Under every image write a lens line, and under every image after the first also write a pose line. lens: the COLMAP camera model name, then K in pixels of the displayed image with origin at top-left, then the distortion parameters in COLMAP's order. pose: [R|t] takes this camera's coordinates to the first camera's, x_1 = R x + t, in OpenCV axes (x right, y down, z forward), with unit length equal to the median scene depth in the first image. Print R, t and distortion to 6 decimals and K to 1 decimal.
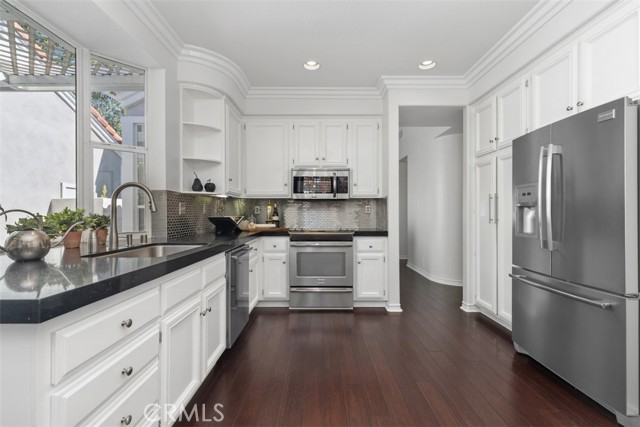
lens RADIAL K [[291.2, 0, 319.2], [0, 291.2, 213.0], [0, 0, 1]] dist [0.009037, -0.002173]
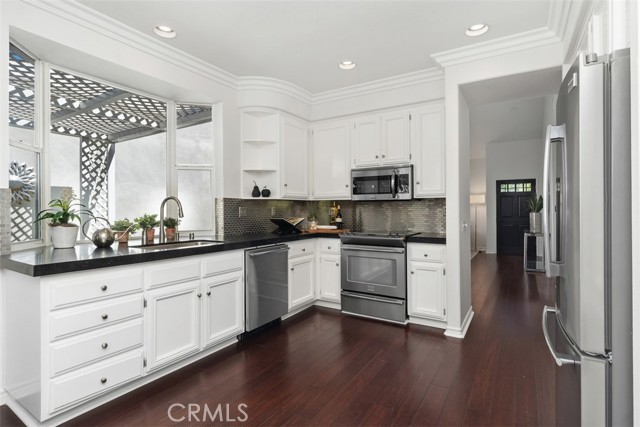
lens RADIAL K [[325.7, 0, 322.4], [0, 325.7, 209.2], [0, 0, 1]] dist [0.001903, -0.000776]
pose [[0.847703, -0.003055, -0.530463, 0.448415], [0.002876, 0.999995, -0.001164, -0.020801], [0.530464, -0.000539, 0.847707, 0.028217]]
